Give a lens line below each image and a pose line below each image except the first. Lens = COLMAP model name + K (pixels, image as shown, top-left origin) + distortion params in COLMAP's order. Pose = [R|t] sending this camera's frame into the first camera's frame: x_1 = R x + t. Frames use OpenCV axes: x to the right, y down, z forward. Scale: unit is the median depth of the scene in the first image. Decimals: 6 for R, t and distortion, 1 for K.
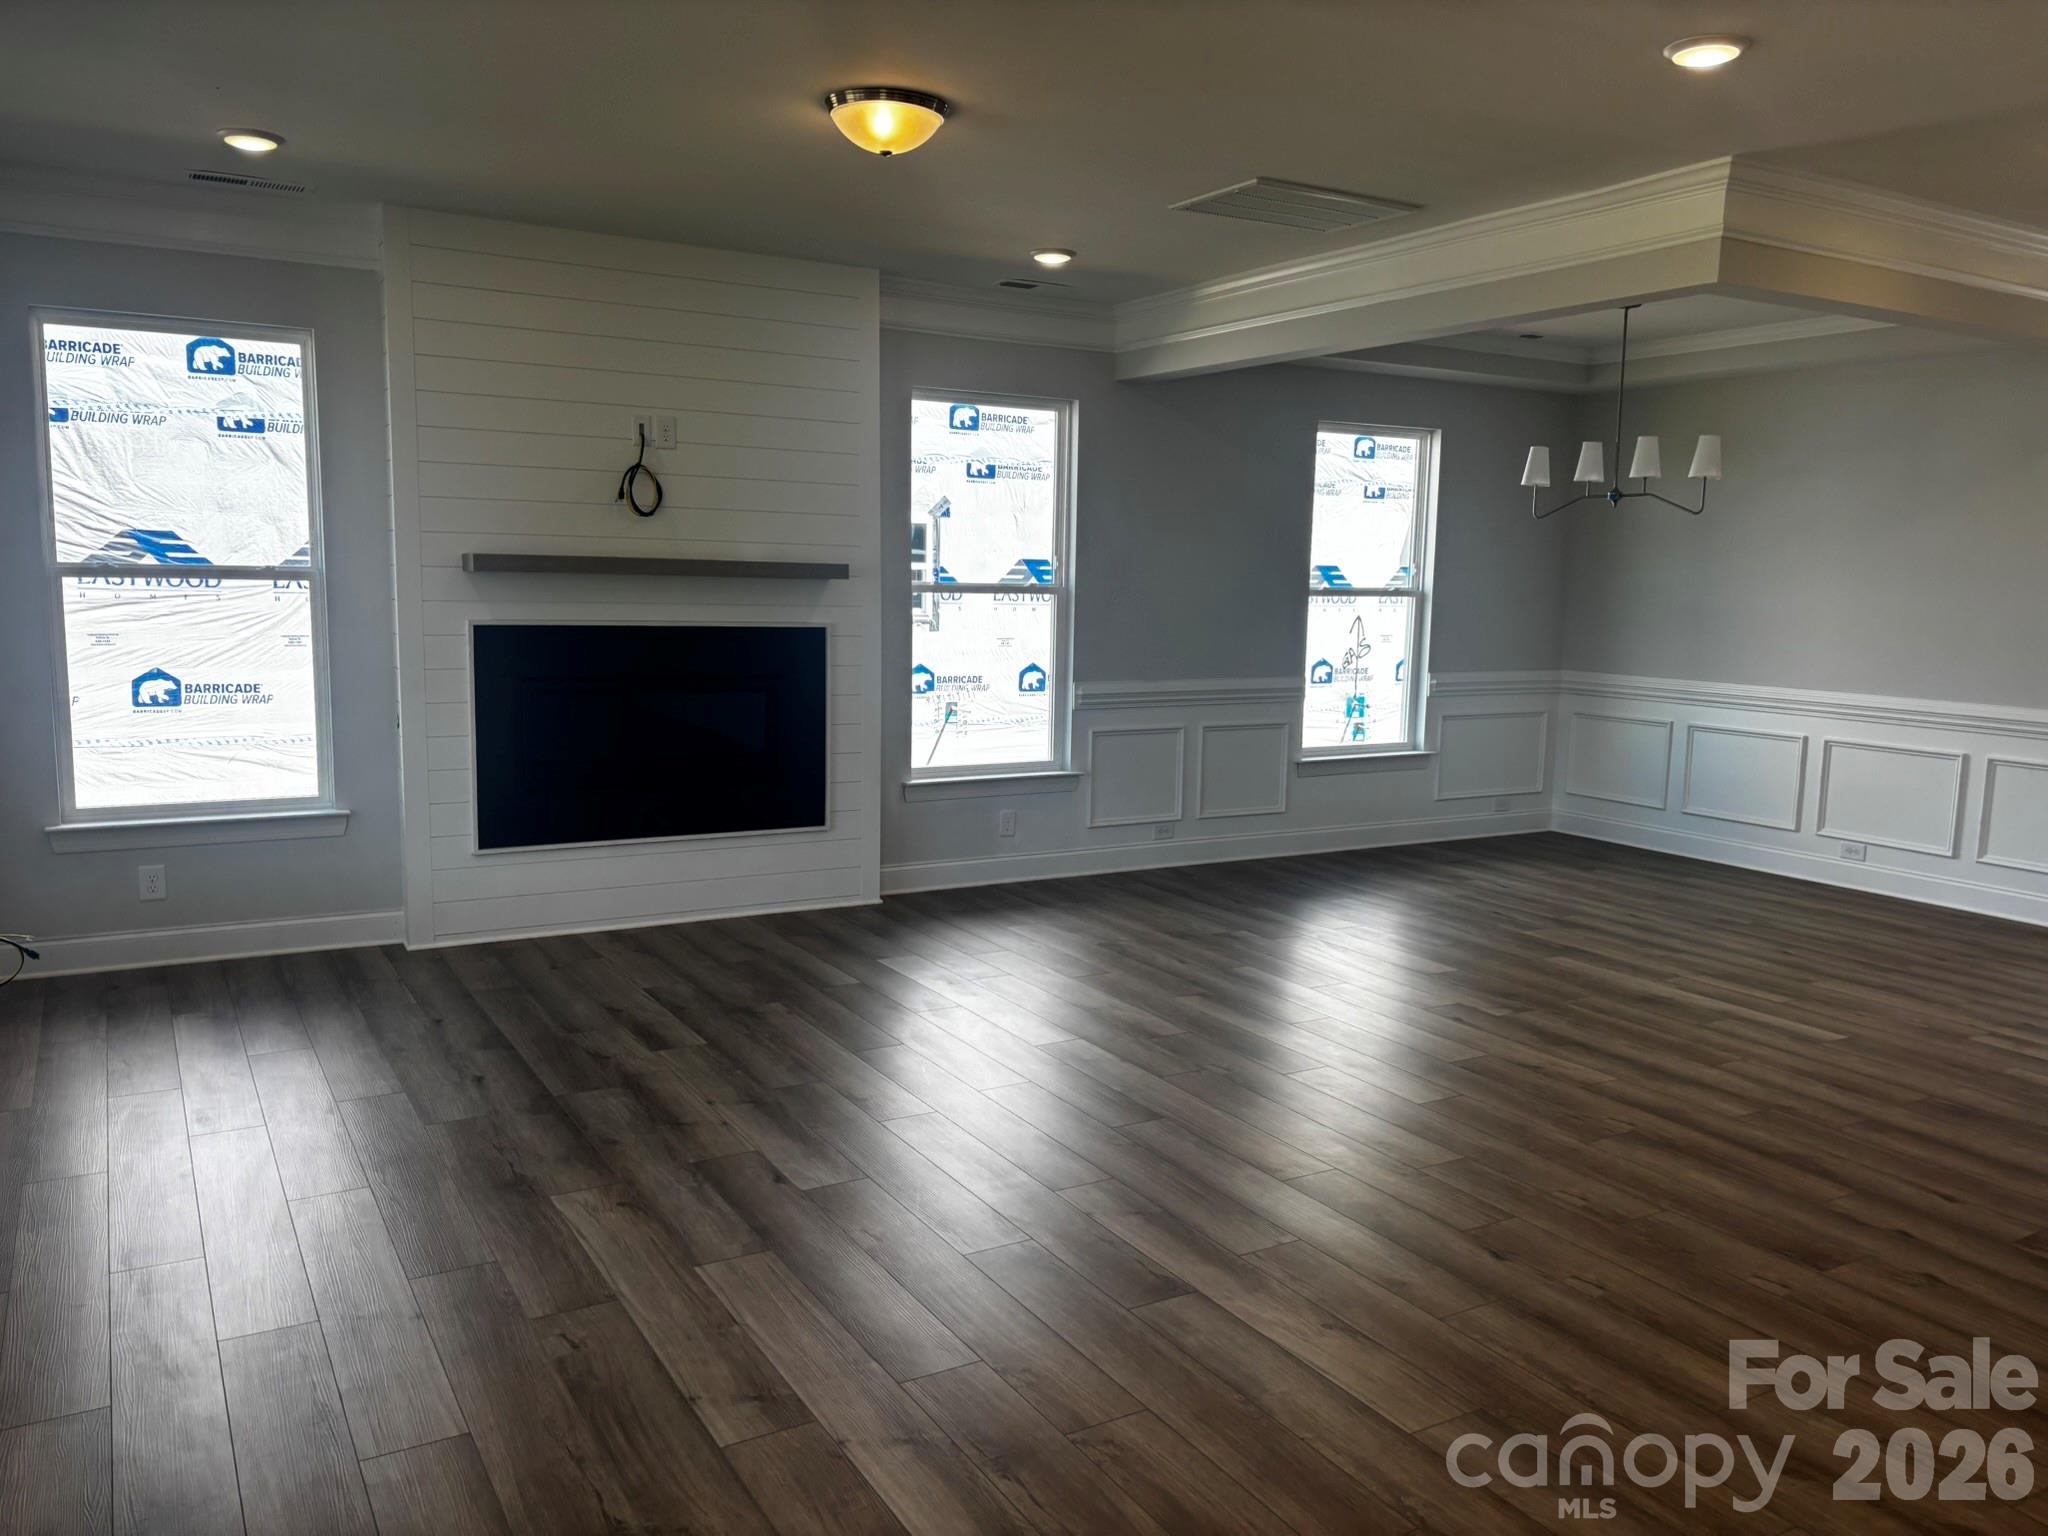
lens RADIAL K [[1550.3, 0, 1024.9], [0, 1550.3, 771.8], [0, 0, 1]] dist [0.042134, -0.046946]
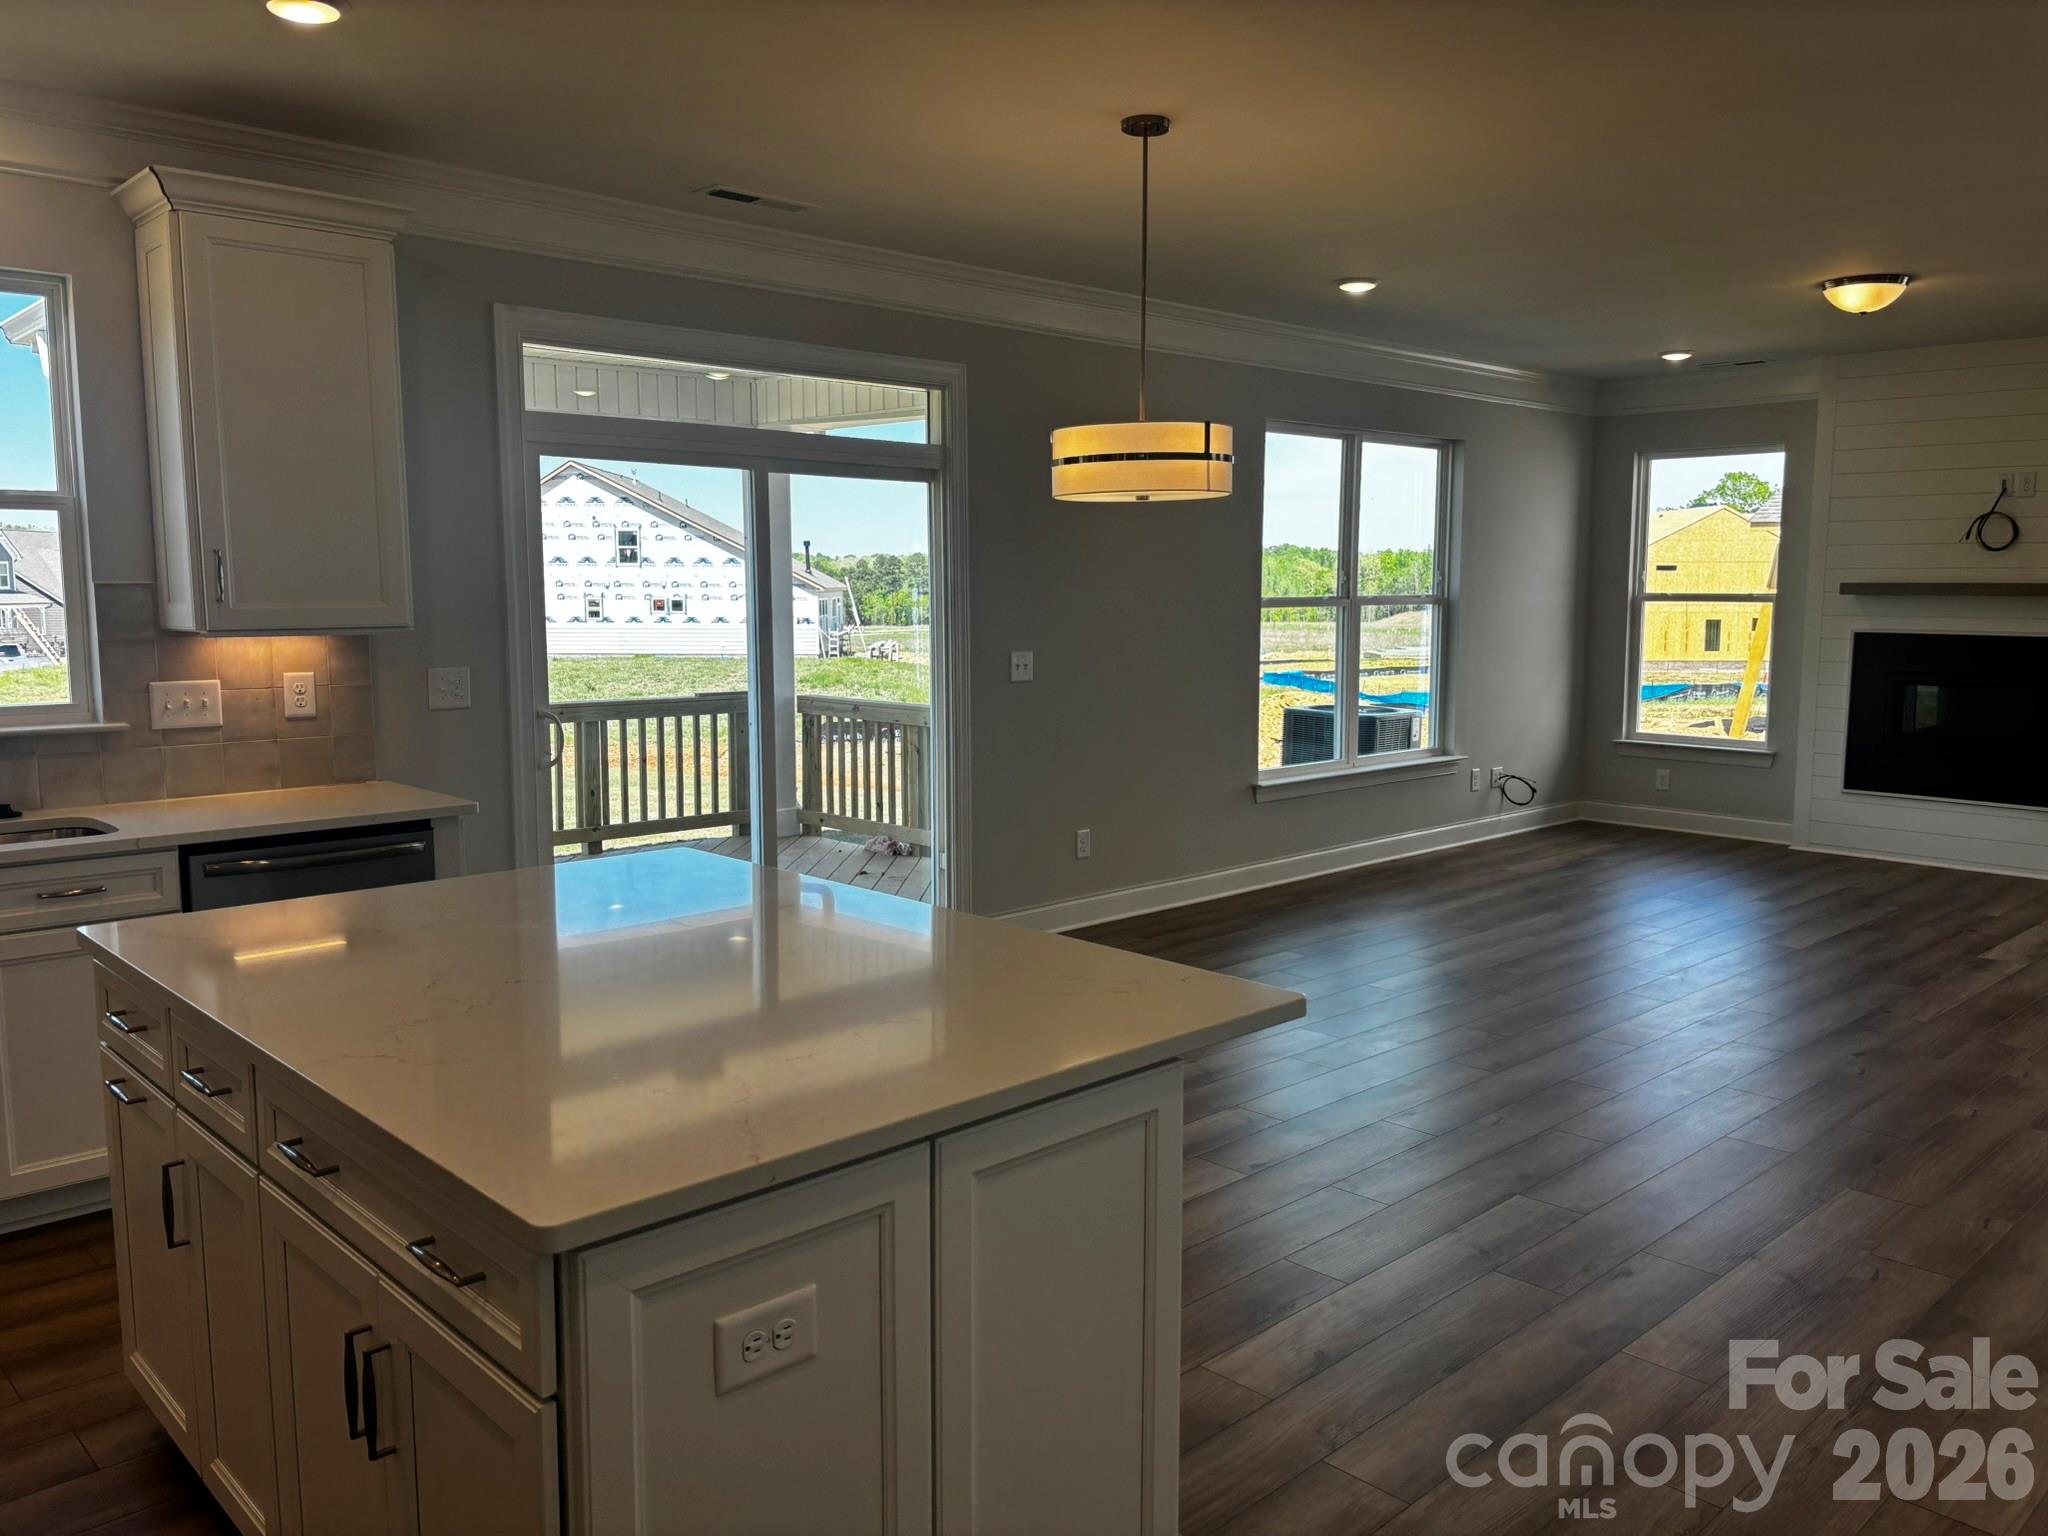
lens RADIAL K [[1550.3, 0, 1034.9], [0, 1550.3, 757.5], [0, 0, 1]] dist [0.042134, -0.046946]
pose [[0.238105, 0.089016, -0.967152, 0.847854], [-0.125277, 0.990287, 0.060304, 0.027862], [0.963126, 0.106803, 0.246944, -0.072686]]
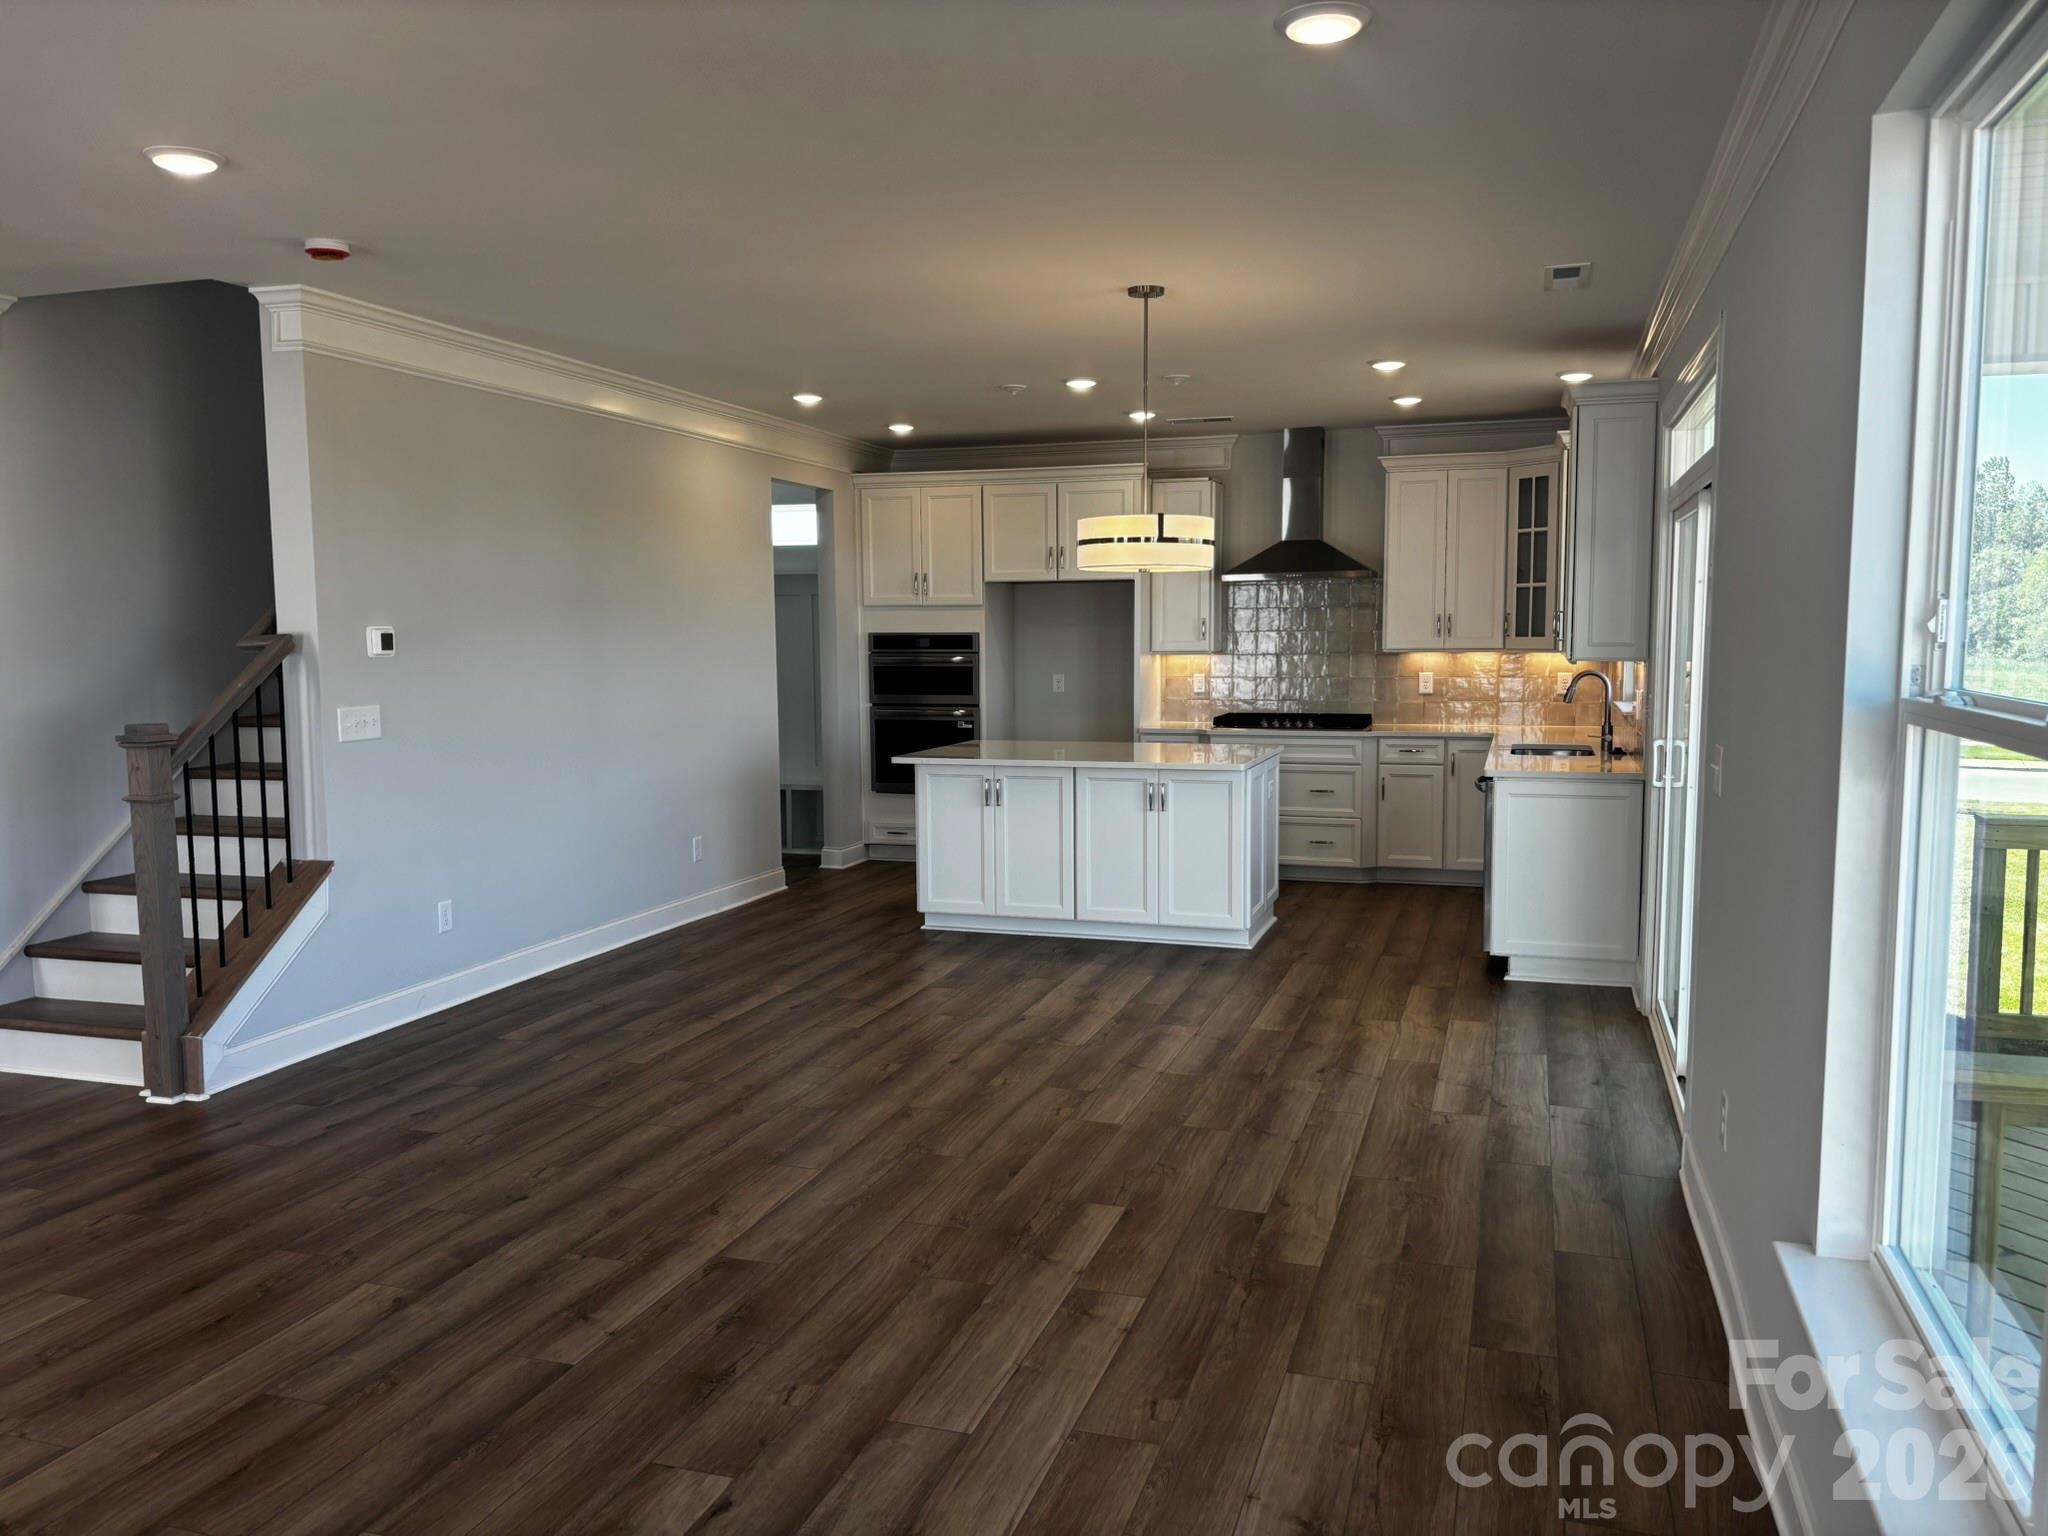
lens RADIAL K [[1550.3, 0, 1026.3], [0, 1550.3, 769.3], [0, 0, 1]] dist [0.042134, -0.046946]
pose [[-0.661983, -0.088620, 0.744261, -0.475748], [0.090631, 0.976235, 0.196854, -0.126085], [-0.744019, 0.197767, -0.638219, 0.807558]]
